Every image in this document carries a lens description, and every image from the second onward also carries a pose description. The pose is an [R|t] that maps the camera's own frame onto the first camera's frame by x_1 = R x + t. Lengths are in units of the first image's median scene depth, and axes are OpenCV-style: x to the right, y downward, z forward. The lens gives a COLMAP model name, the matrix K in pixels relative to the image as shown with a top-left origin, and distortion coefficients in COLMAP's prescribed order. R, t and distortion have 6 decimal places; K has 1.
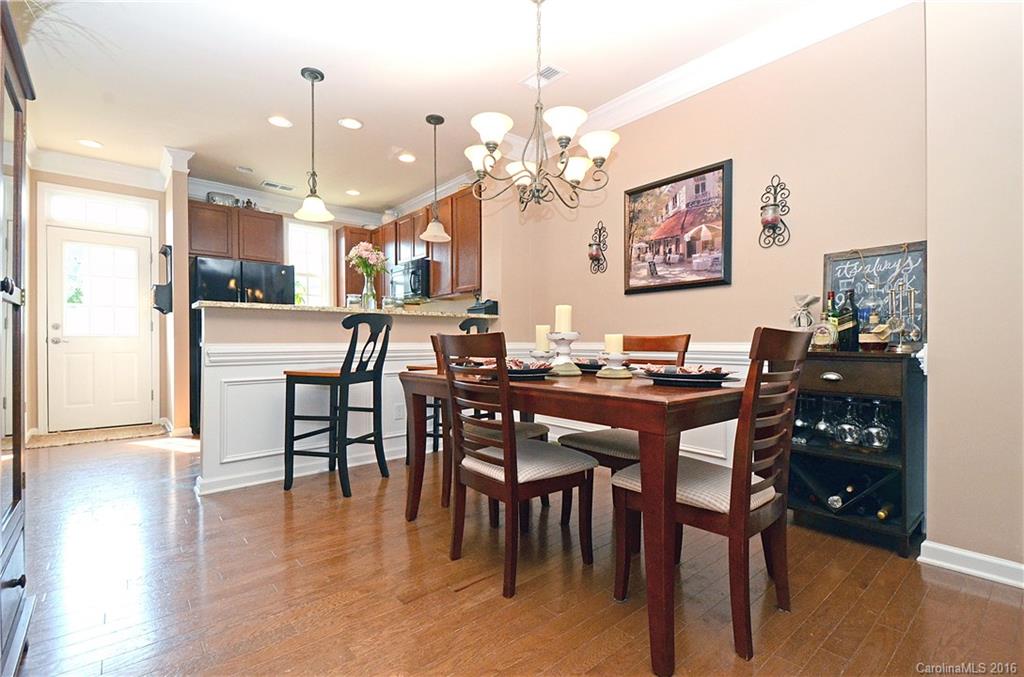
lens RADIAL K [[441.1, 0, 504.8], [0, 441.1, 343.8], [0, 0, 1]] dist [-0.002951, -0.001396]
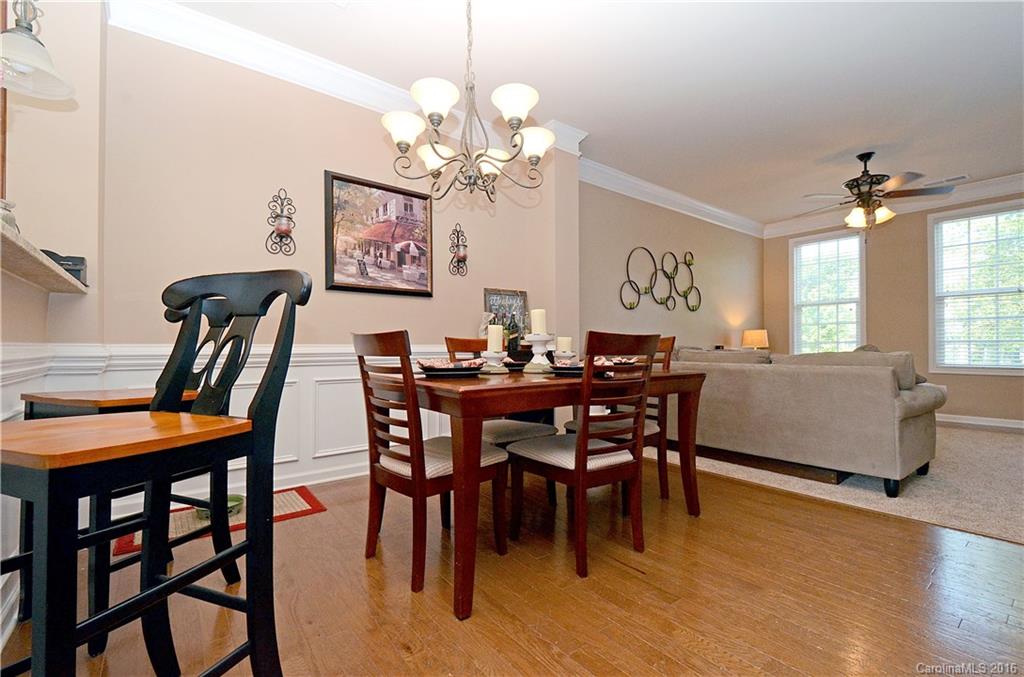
lens RADIAL K [[441.1, 0, 508.6], [0, 441.1, 337.4], [0, 0, 1]] dist [-0.002951, -0.001396]
pose [[0.055678, 0.027302, 0.998075, -0.656162], [0.005672, 0.999601, -0.027660, 0.009934], [-0.998433, 0.007201, 0.055501, 0.686023]]
